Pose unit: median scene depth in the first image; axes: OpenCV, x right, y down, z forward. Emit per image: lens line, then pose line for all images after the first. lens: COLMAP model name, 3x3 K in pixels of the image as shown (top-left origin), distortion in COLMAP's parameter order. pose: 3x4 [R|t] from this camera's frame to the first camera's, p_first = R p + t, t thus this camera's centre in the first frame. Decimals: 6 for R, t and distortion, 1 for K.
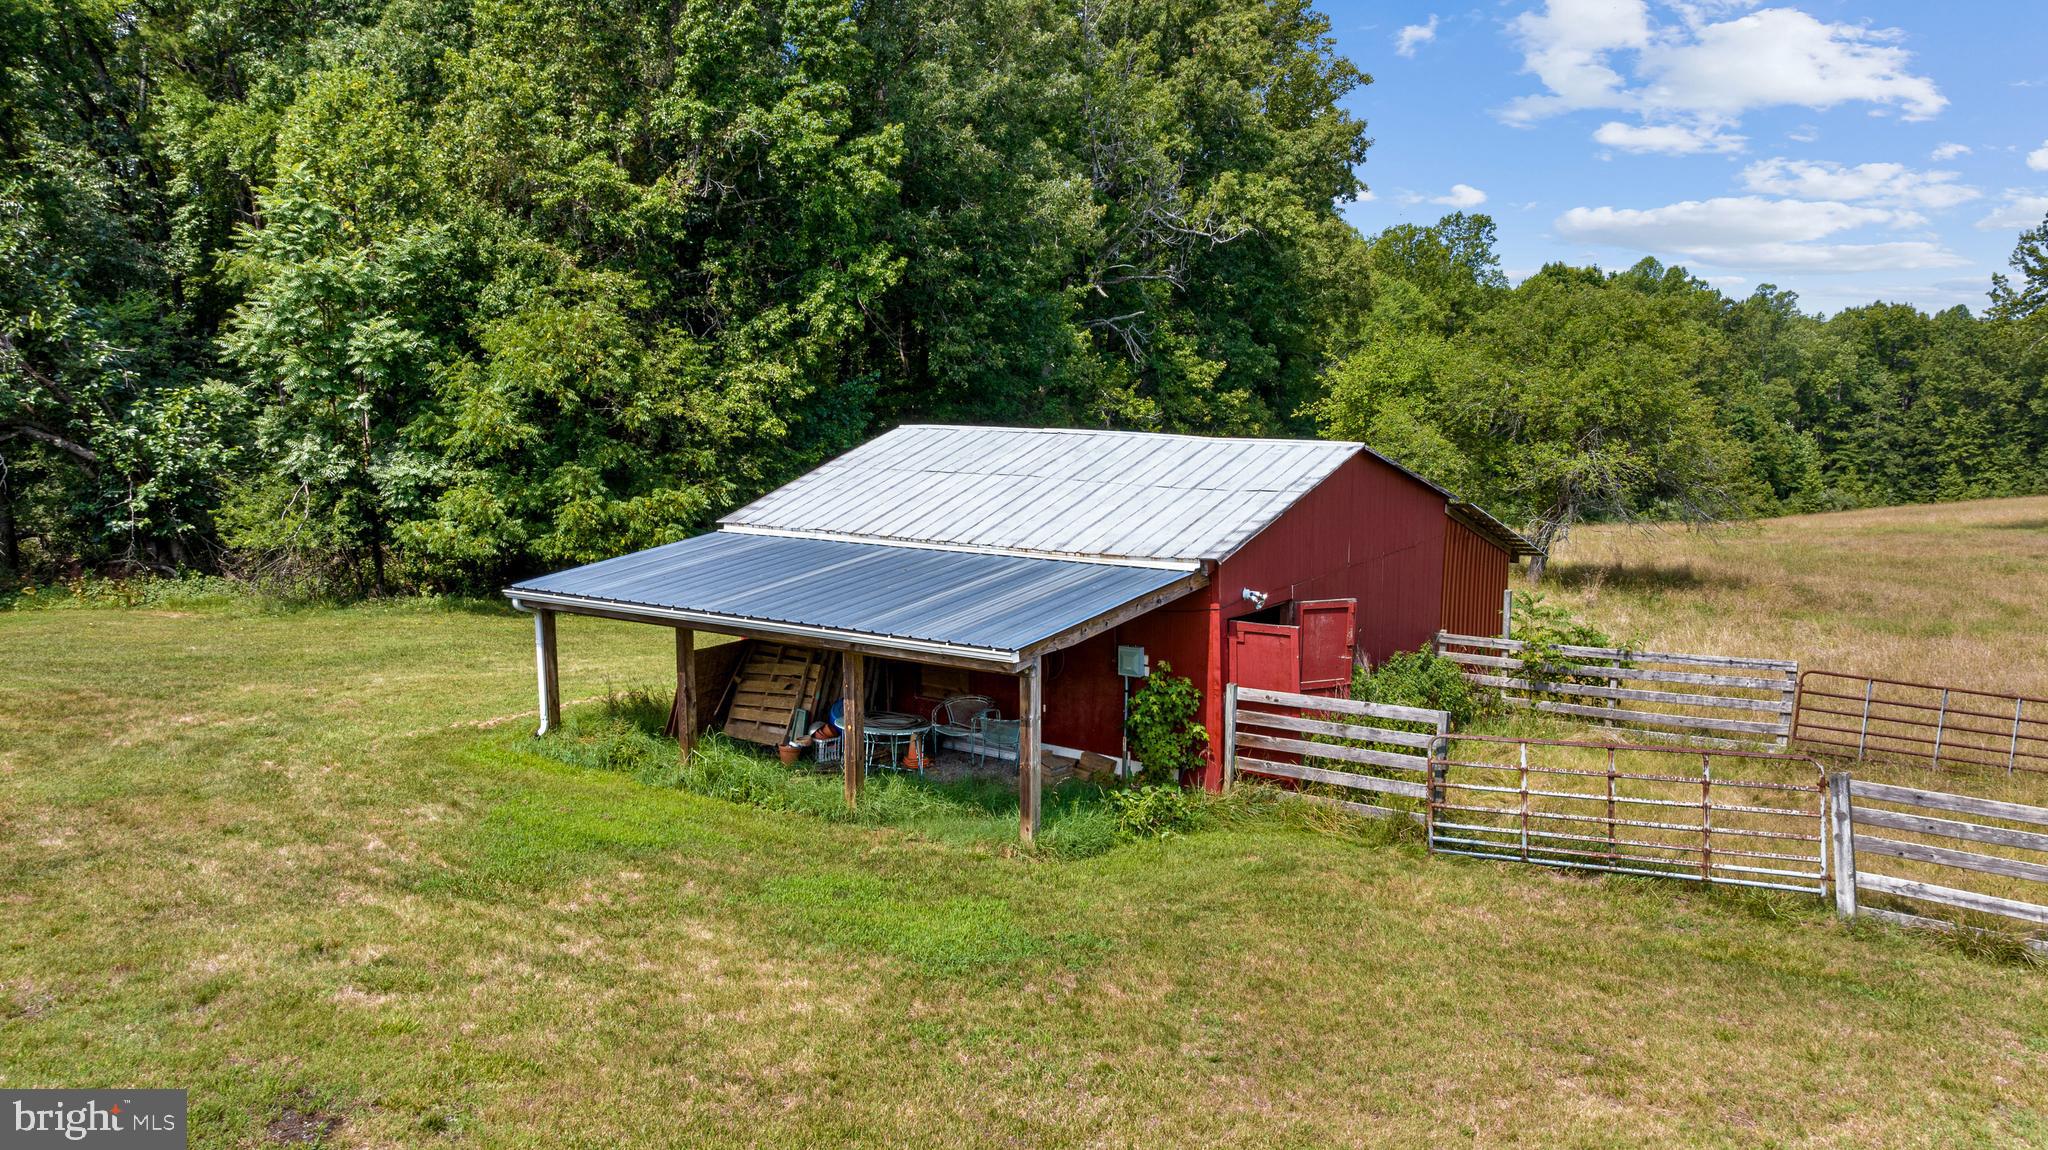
lens RADIAL K [[1437.5, 0, 1027.1], [0, 1437.5, 560.6], [0, 0, 1]] dist [-0.019285, 0.013235]
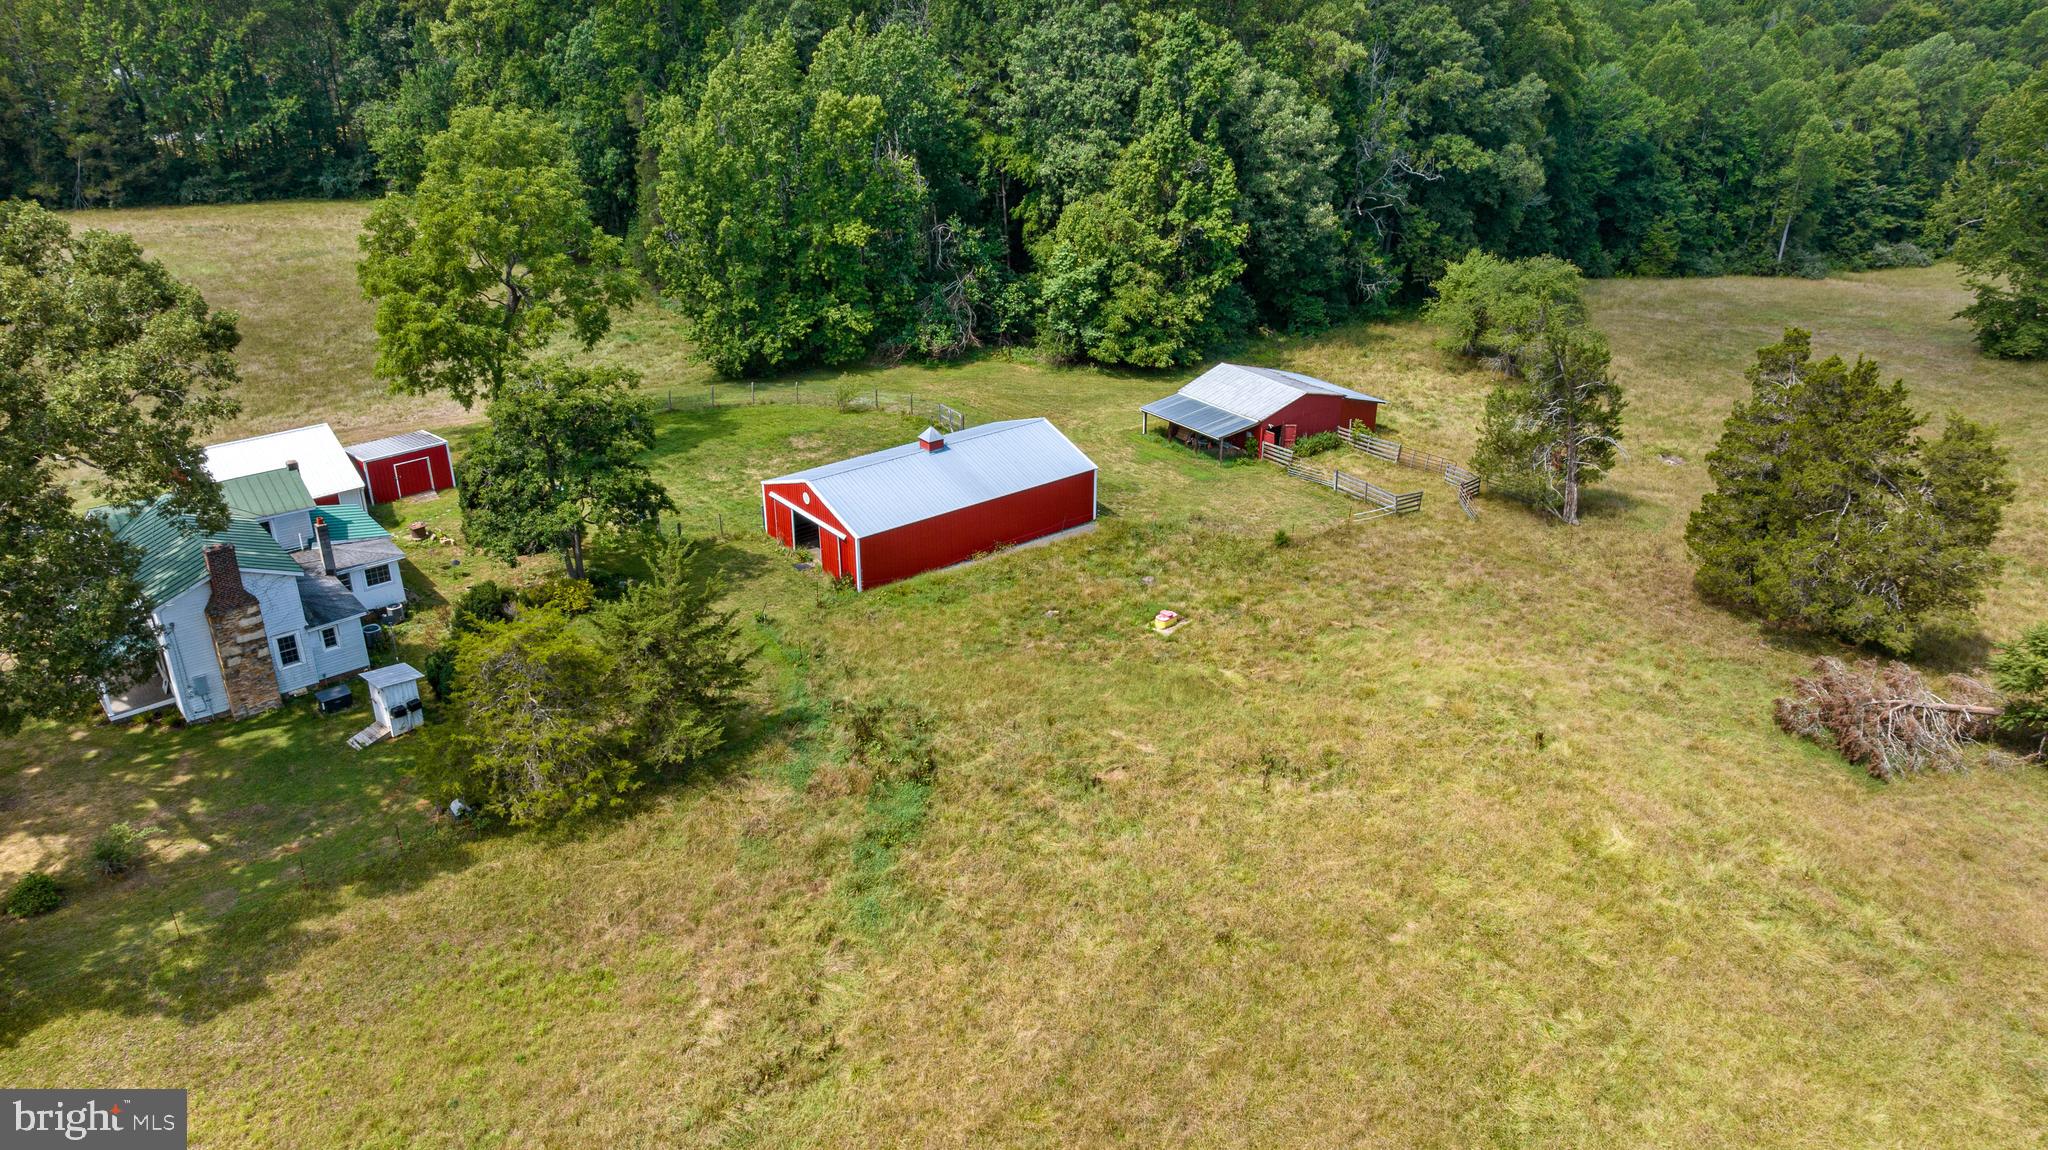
lens RADIAL K [[1437.5, 0, 1020.5], [0, 1437.5, 544.8], [0, 0, 1]] dist [-0.019285, 0.013235]
pose [[0.948727, 0.133887, -0.286340, 0.428251], [-0.045685, 0.954434, 0.294904, -0.543033], [0.312777, -0.266702, 0.911614, -2.162782]]
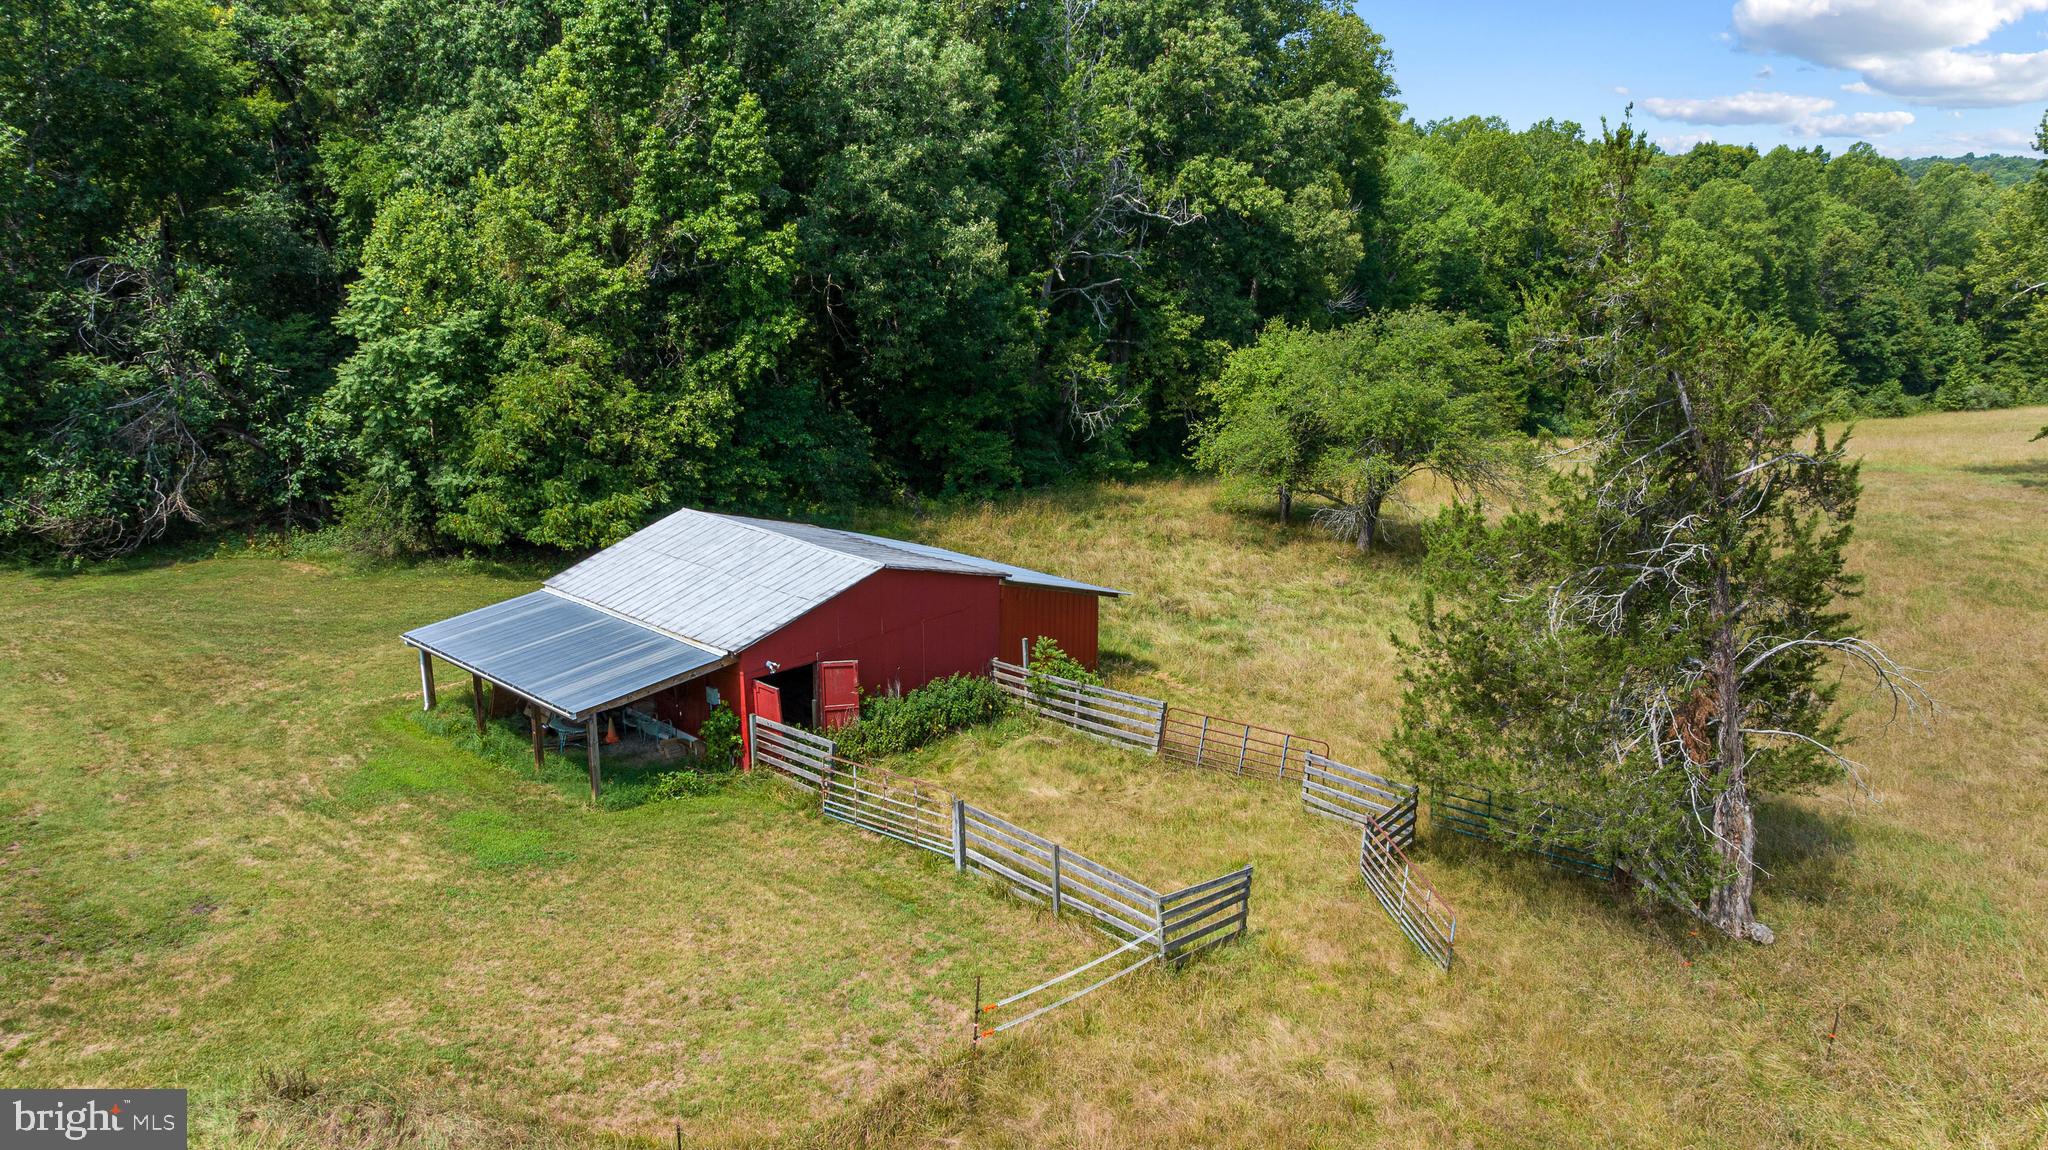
lens RADIAL K [[1437.5, 0, 1026.6], [0, 1437.5, 554.0], [0, 0, 1]] dist [-0.019285, 0.013235]
pose [[0.987870, 0.044507, -0.148771, 0.354327], [-0.027036, 0.992709, 0.117462, -0.162088], [0.152914, -0.112015, 0.981871, -0.348093]]
